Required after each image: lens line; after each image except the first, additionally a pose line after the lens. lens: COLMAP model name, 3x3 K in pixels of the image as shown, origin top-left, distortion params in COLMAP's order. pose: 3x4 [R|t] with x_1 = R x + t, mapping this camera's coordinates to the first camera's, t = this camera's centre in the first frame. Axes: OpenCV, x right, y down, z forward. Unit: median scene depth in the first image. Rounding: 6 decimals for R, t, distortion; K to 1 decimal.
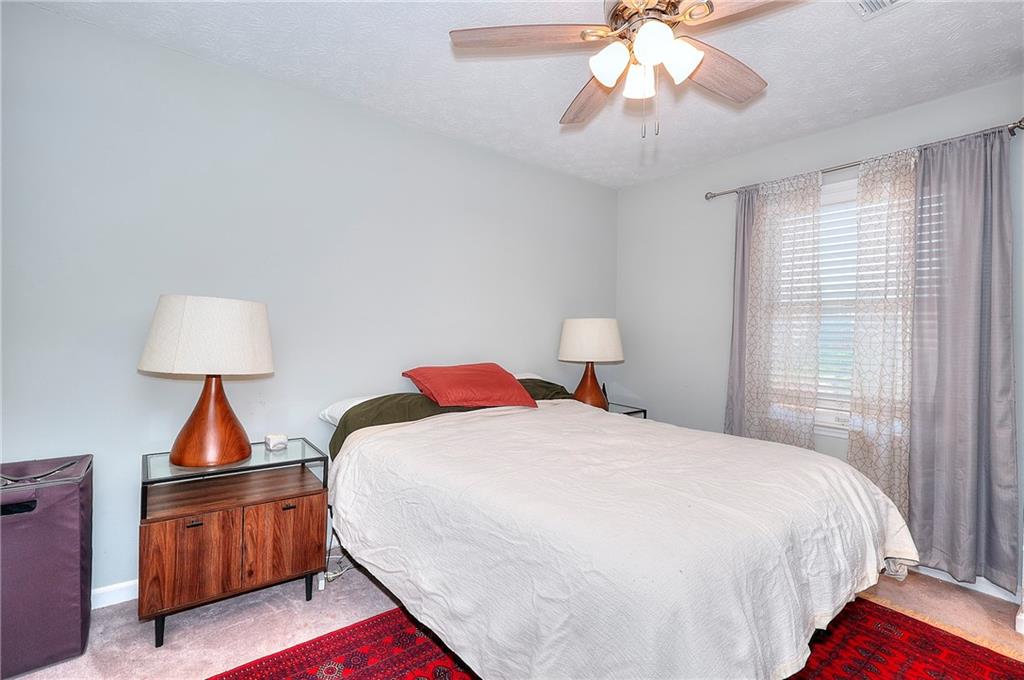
lens RADIAL K [[488.8, 0, 520.2], [0, 488.8, 337.3], [0, 0, 1]] dist [-0.000454, 0.000054]
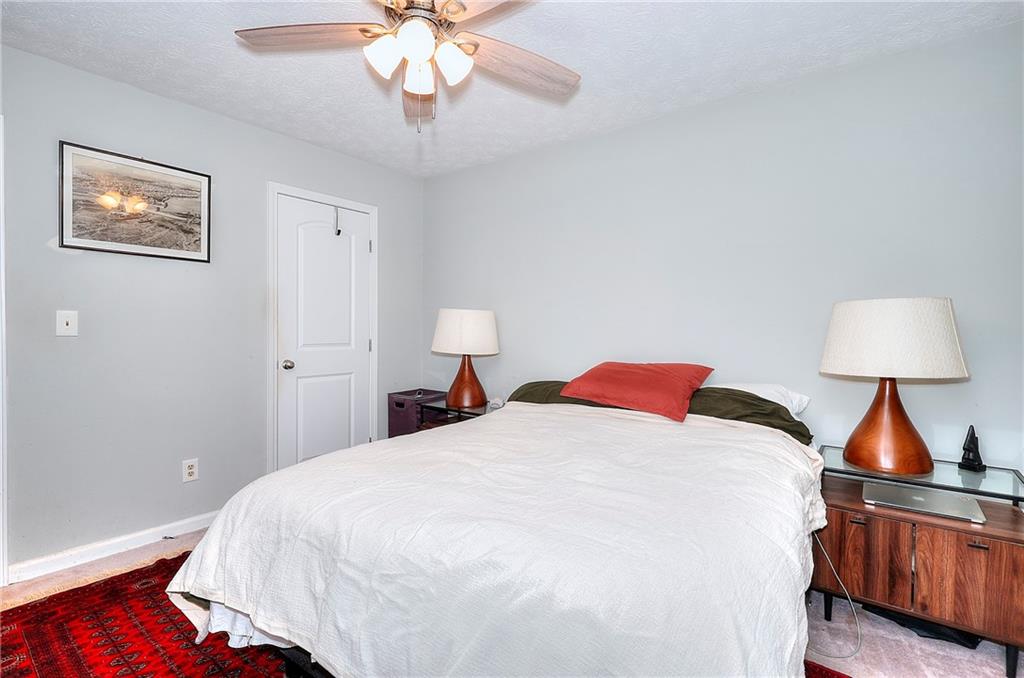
lens RADIAL K [[476.7, 0, 518.8], [0, 476.7, 333.5], [0, 0, 1]] dist [-0.000711, -0.000016]
pose [[0.219137, -0.002031, -0.975692, 0.123746], [-0.008351, 0.999957, -0.003957, 0.001035], [0.975658, 0.009015, 0.219111, 0.098417]]
